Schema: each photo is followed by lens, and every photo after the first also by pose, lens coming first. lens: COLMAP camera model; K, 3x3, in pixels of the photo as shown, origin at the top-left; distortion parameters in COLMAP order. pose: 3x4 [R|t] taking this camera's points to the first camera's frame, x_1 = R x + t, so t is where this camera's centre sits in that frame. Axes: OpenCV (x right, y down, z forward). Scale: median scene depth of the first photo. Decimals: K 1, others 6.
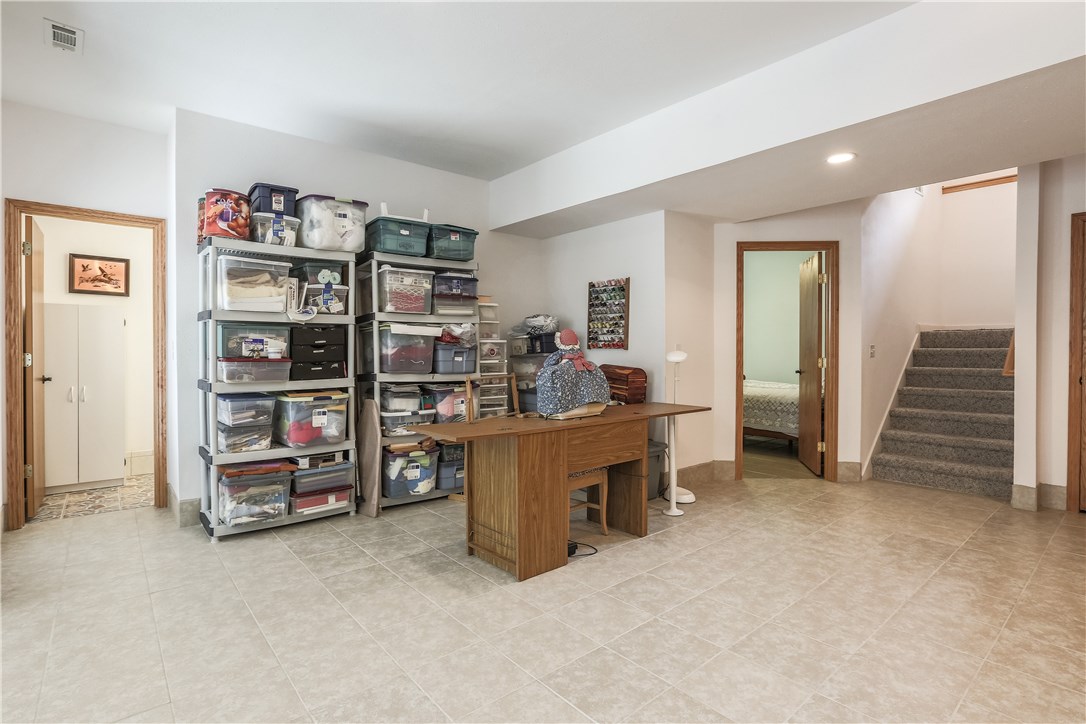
lens RADIAL K [[531.4, 0, 544.0], [0, 531.4, 355.5], [0, 0, 1]] dist [-0.047380, 0.025727]
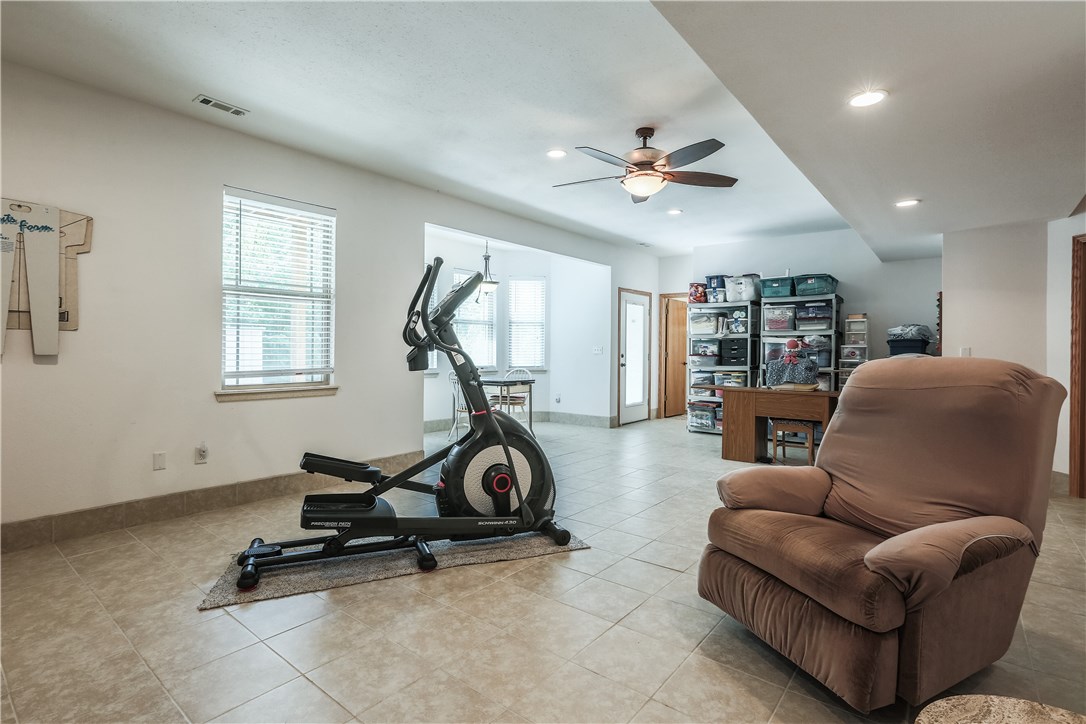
lens RADIAL K [[531.4, 0, 544.0], [0, 531.4, 355.5], [0, 0, 1]] dist [-0.047380, 0.025727]
pose [[0.195966, 0.011703, -0.980541, 1.389017], [-0.019426, 0.999779, 0.008050, 0.003143], [0.980418, 0.017470, 0.196150, -0.104146]]
